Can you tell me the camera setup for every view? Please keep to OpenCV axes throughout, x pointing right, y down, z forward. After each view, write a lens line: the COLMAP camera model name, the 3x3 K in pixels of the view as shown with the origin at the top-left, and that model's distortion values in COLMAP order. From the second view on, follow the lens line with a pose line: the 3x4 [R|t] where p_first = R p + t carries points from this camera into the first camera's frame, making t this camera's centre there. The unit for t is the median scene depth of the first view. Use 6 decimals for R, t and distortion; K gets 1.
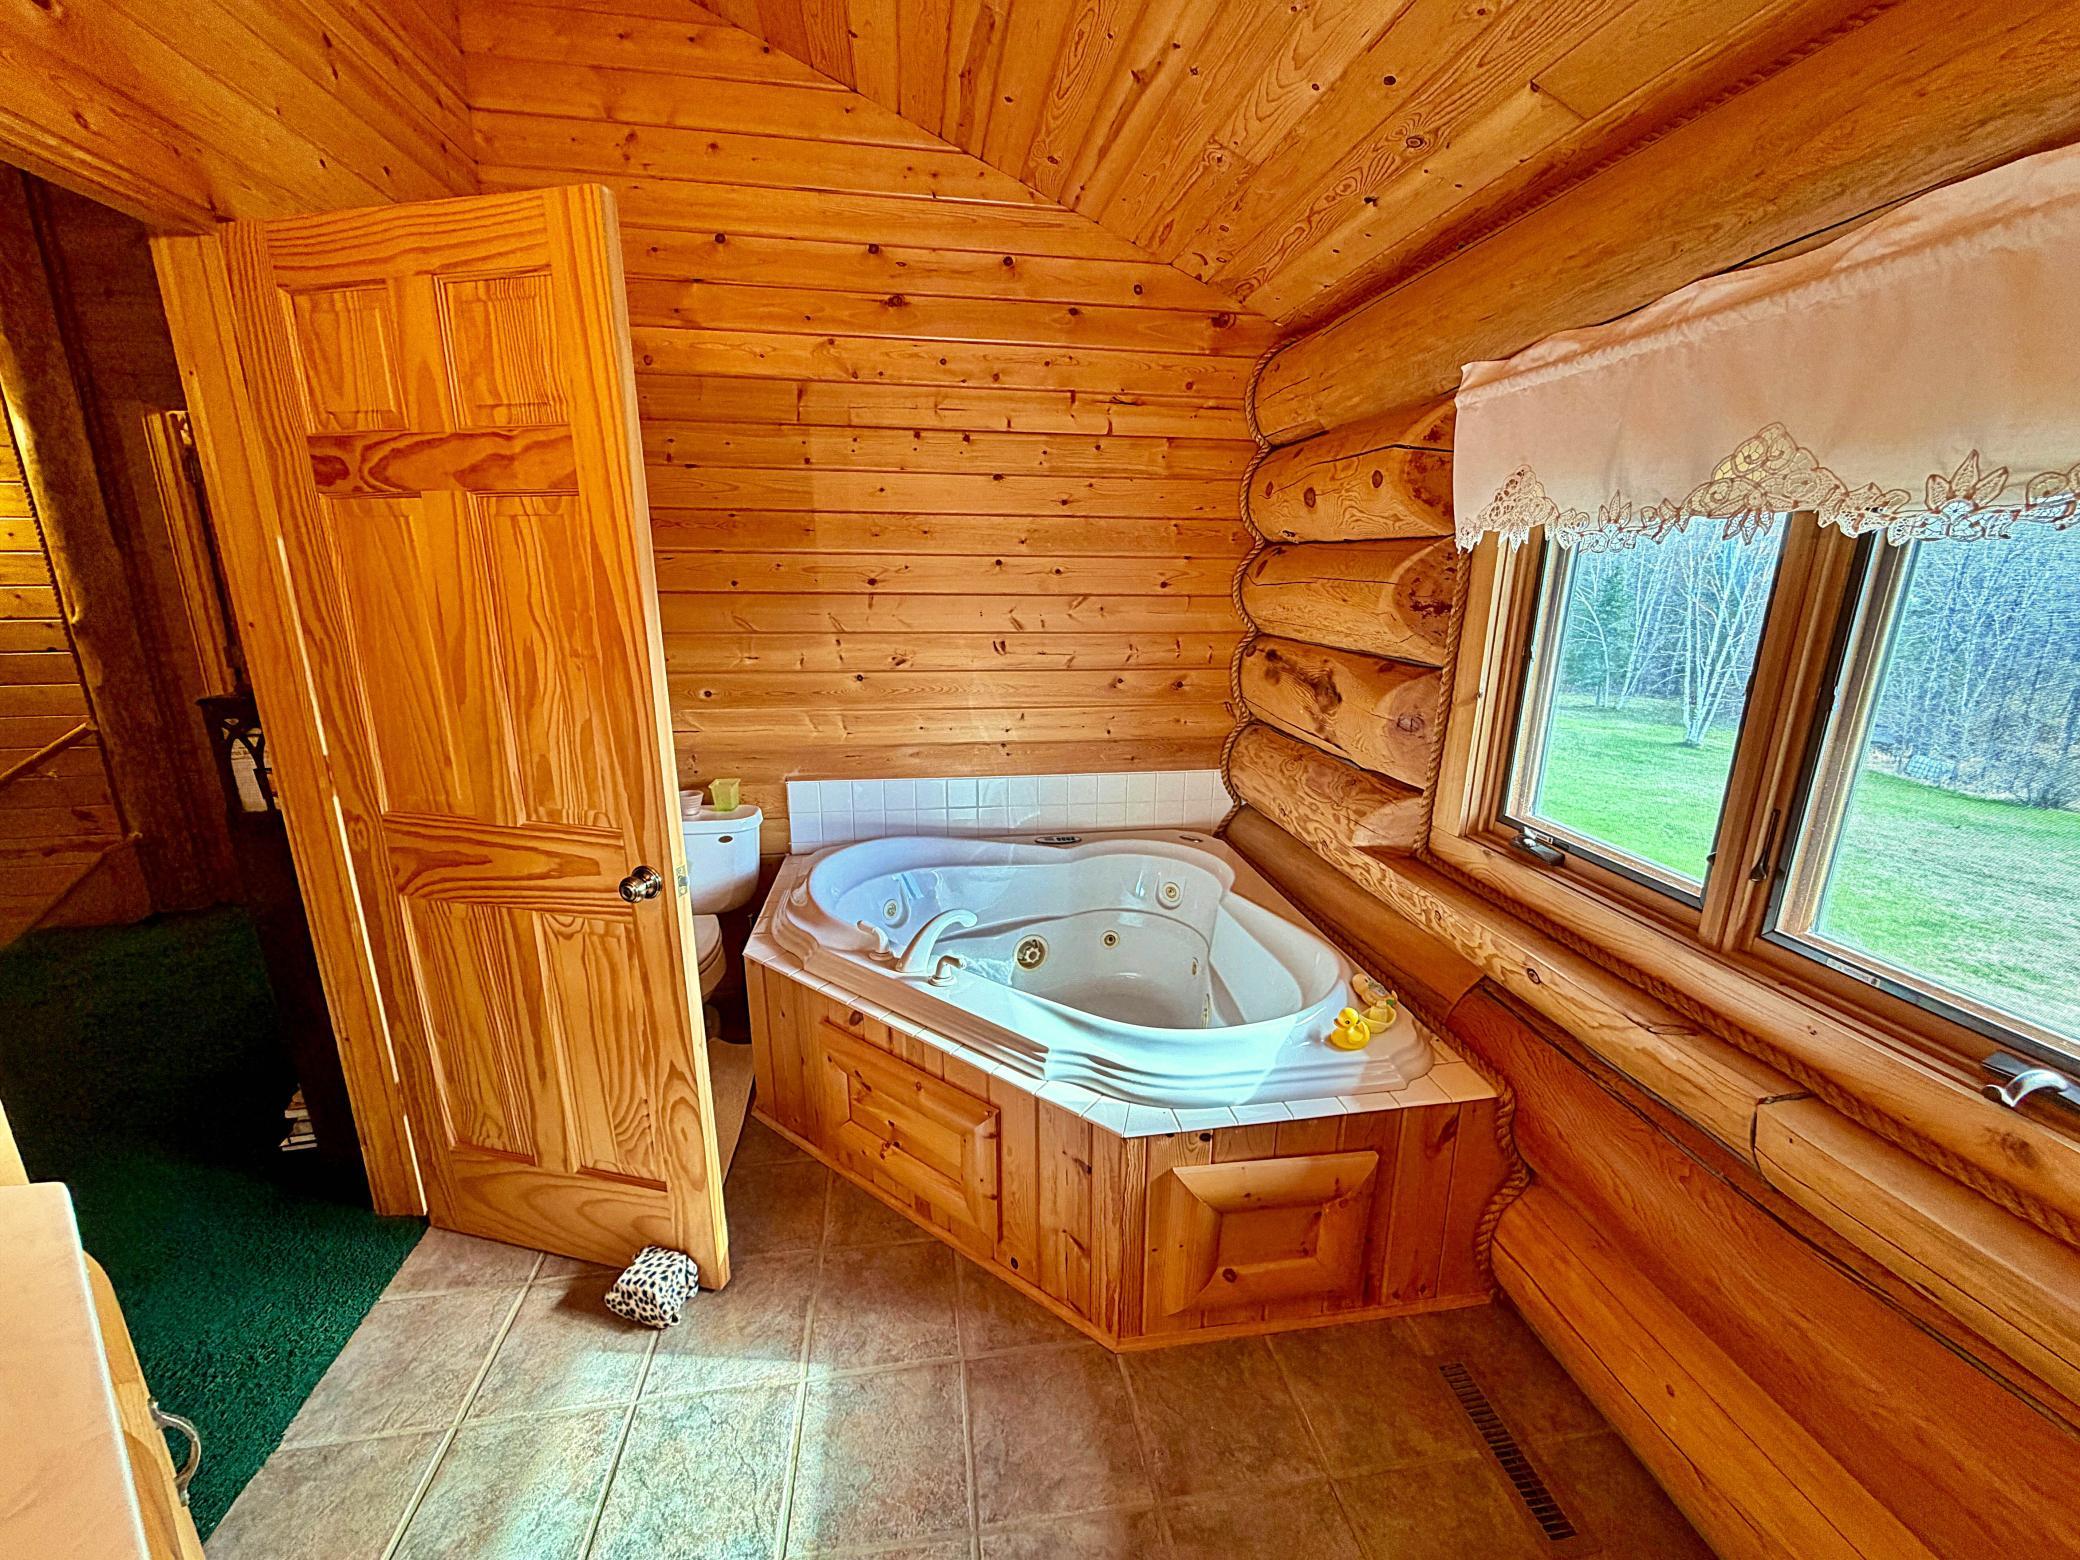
lens RADIAL K [[826.8, 0, 1040.0], [0, 826.8, 780.0], [0, 0, 1]] dist [-0.000354, -0.000110]
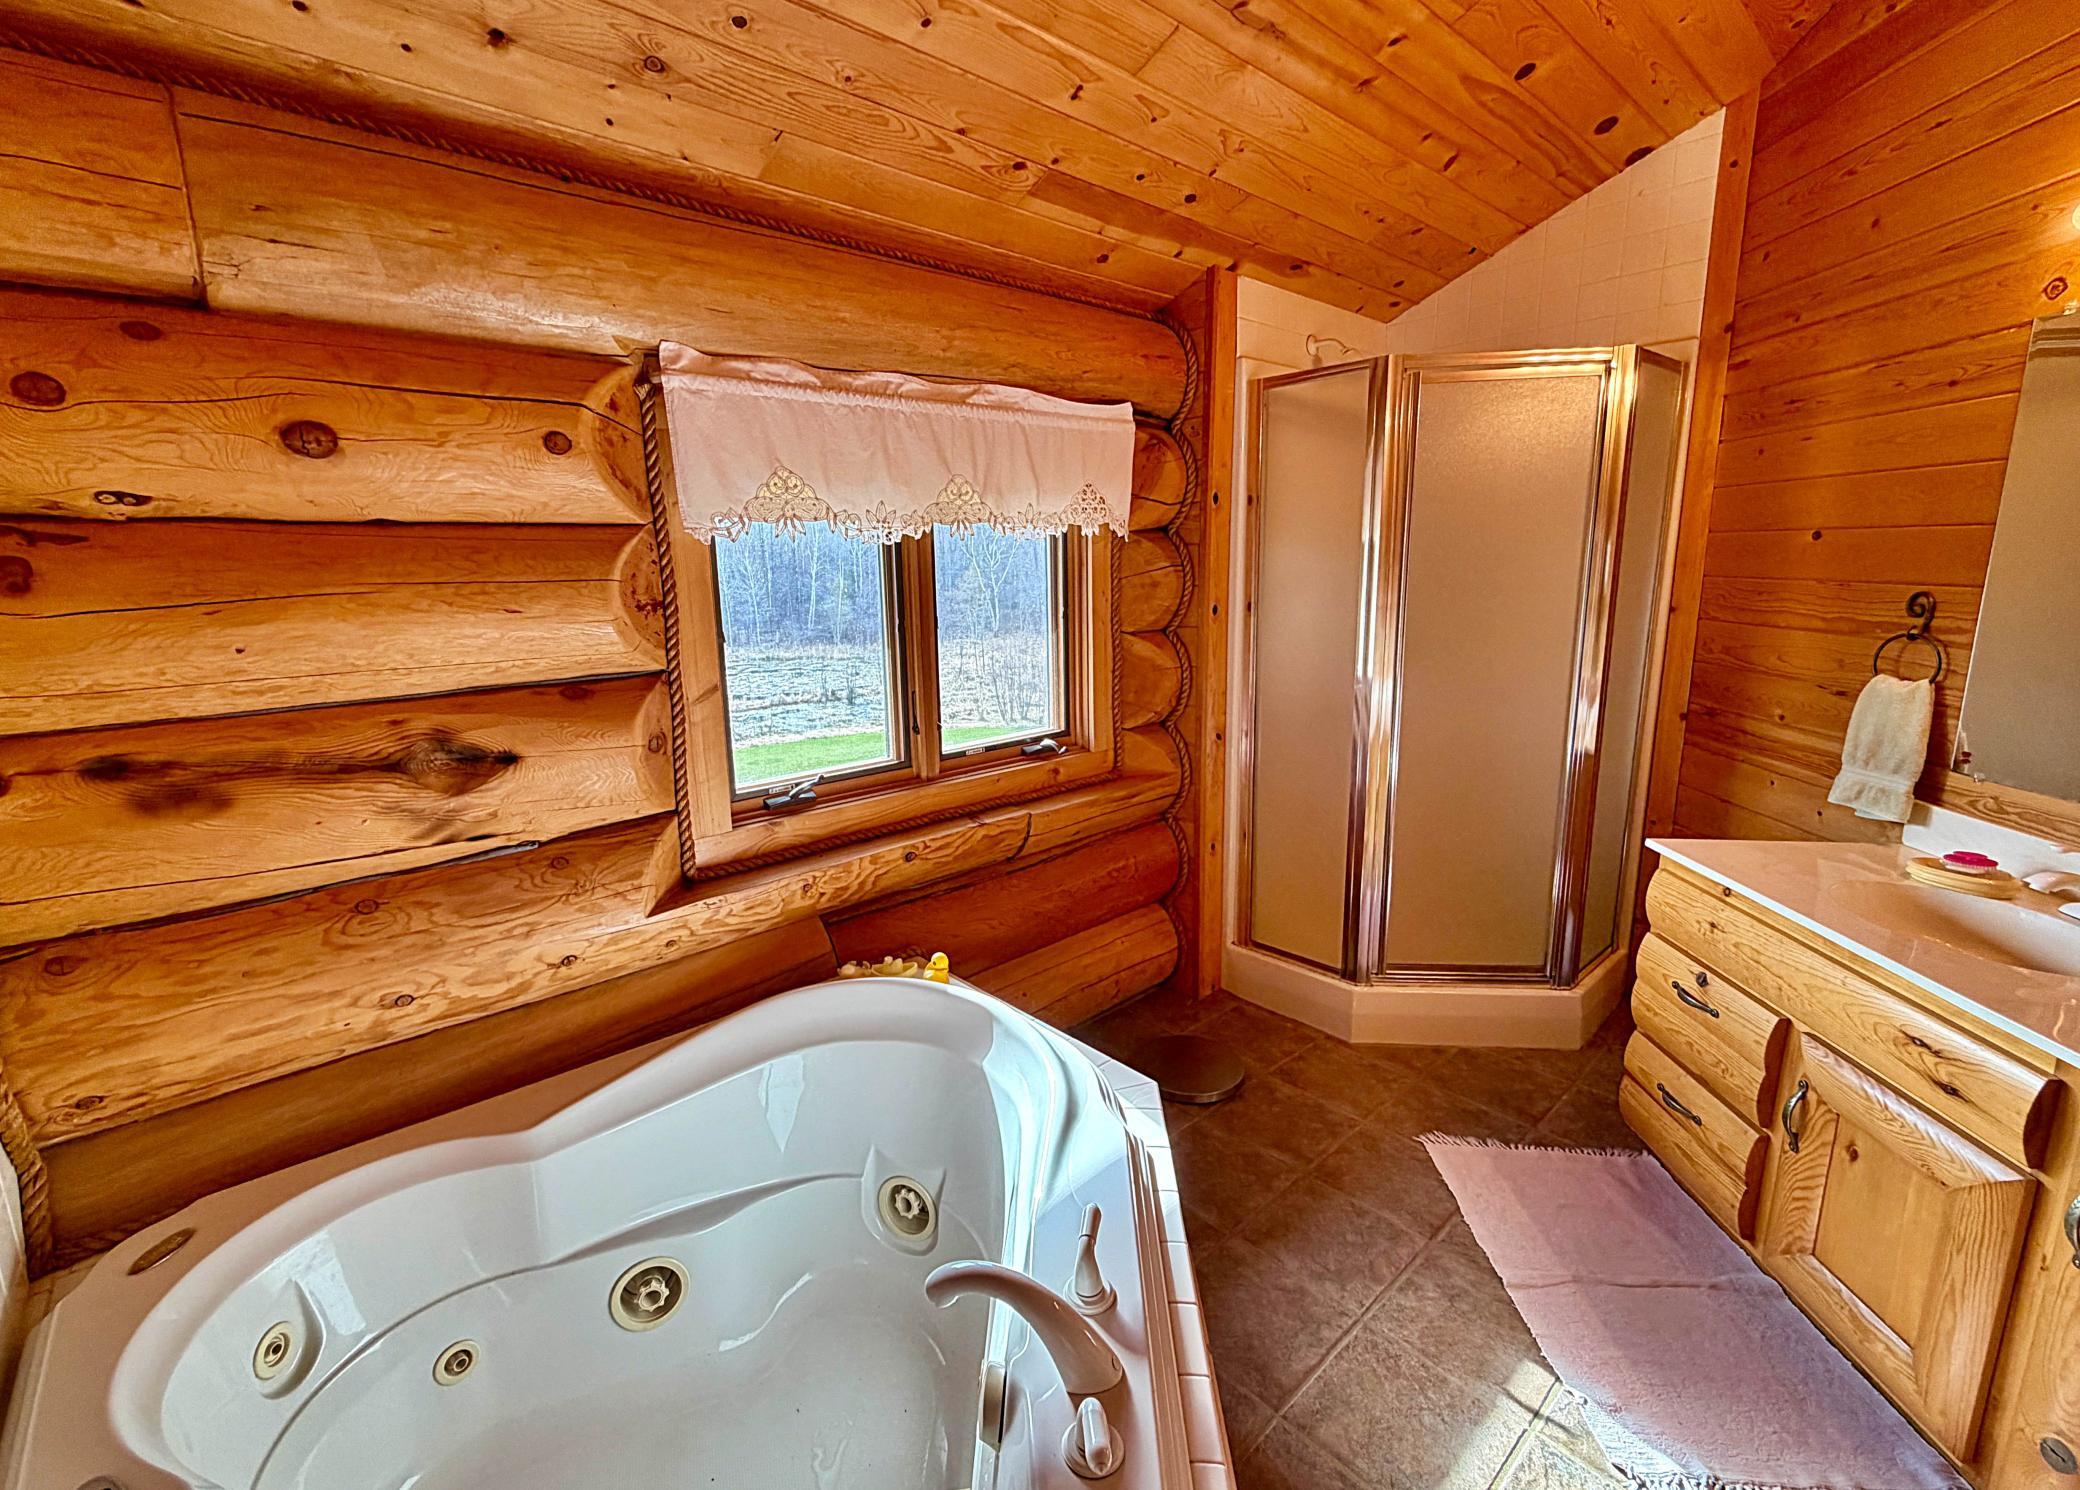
lens RADIAL K [[838.9, 0, 1036.4], [0, 838.9, 715.1], [0, 0, 1]] dist [0.000614, 0.000059]
pose [[-0.528722, -0.158978, 0.833774, -0.499568], [0.228339, 0.919451, 0.320111, -0.298847], [-0.817505, 0.359633, -0.449833, 1.130751]]
